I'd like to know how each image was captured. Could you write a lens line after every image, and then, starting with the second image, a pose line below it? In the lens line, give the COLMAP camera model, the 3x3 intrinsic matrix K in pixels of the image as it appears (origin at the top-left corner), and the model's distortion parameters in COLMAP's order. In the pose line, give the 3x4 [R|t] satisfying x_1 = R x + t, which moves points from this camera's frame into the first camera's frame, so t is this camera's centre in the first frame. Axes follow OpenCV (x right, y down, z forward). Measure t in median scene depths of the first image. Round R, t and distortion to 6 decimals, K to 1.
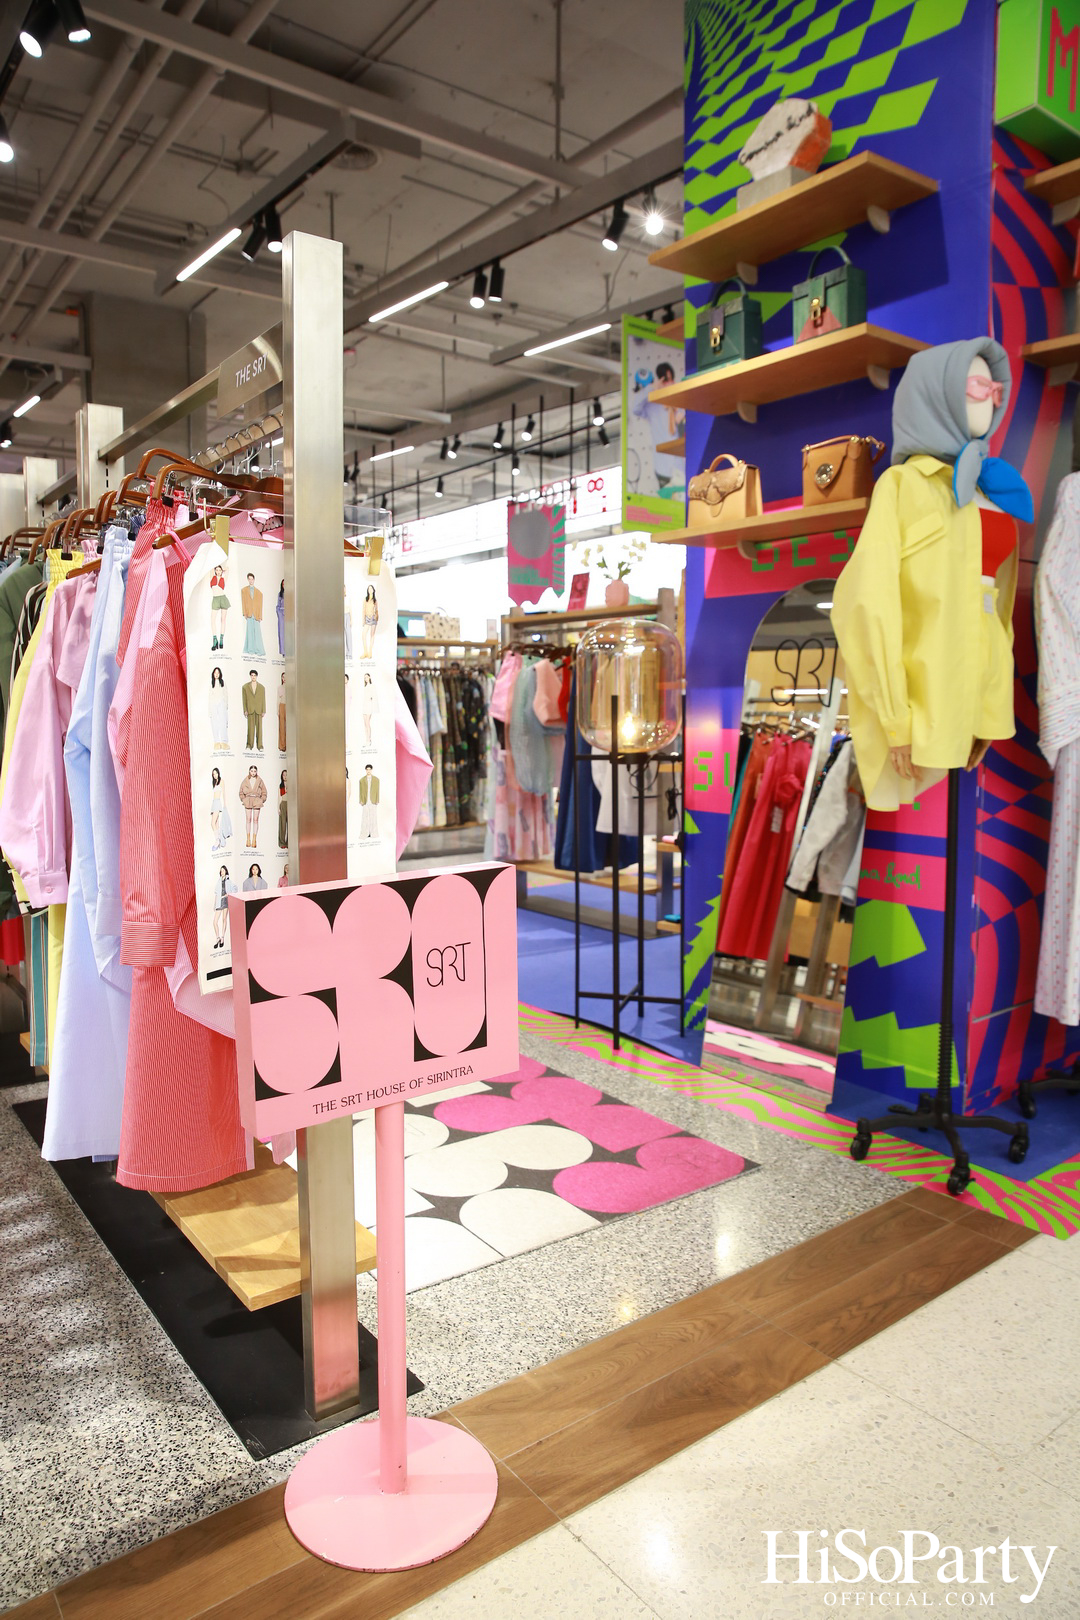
lens RADIAL K [[1084.4, 0, 543.1], [0, 1084.4, 805.7], [0, 0, 1]] dist [-0.058050, 0.003203]
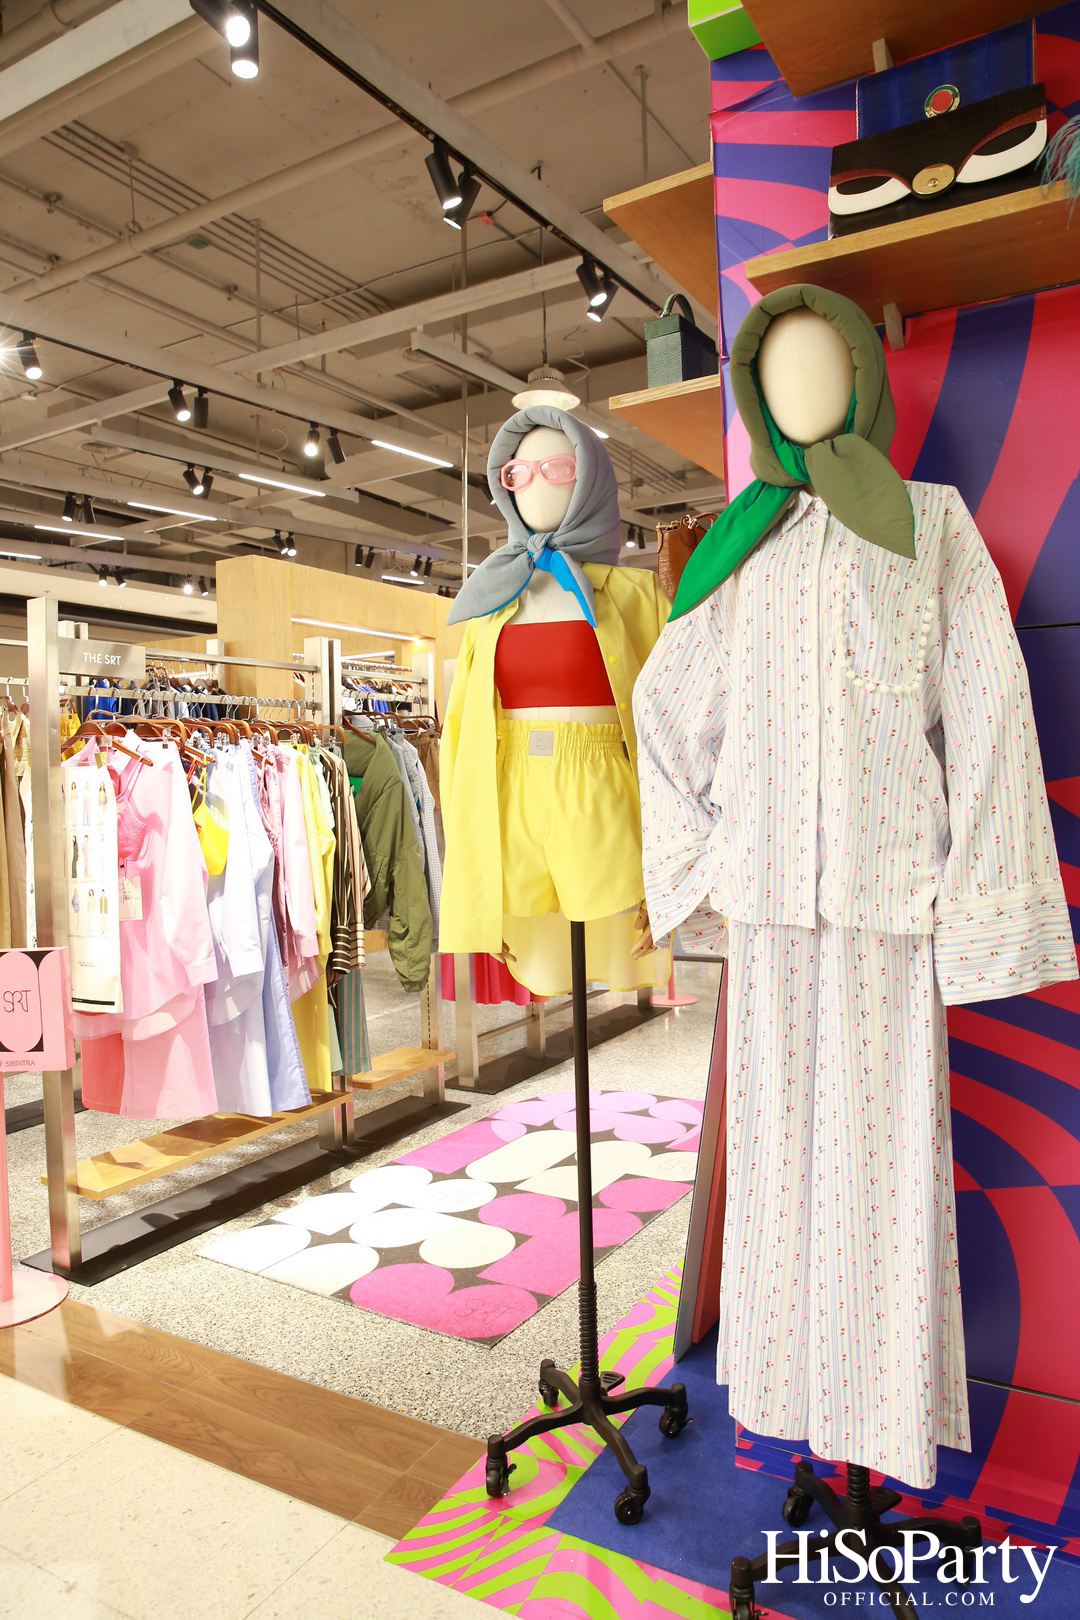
lens RADIAL K [[1084.4, 0, 542.2], [0, 1084.4, 814.1], [0, 0, 1]] dist [-0.058050, 0.003203]
pose [[0.381322, 0.016663, -0.924292, 1.186036], [-0.072808, 0.997273, -0.012058, -0.123098], [0.921571, 0.071894, 0.381496, 0.746285]]
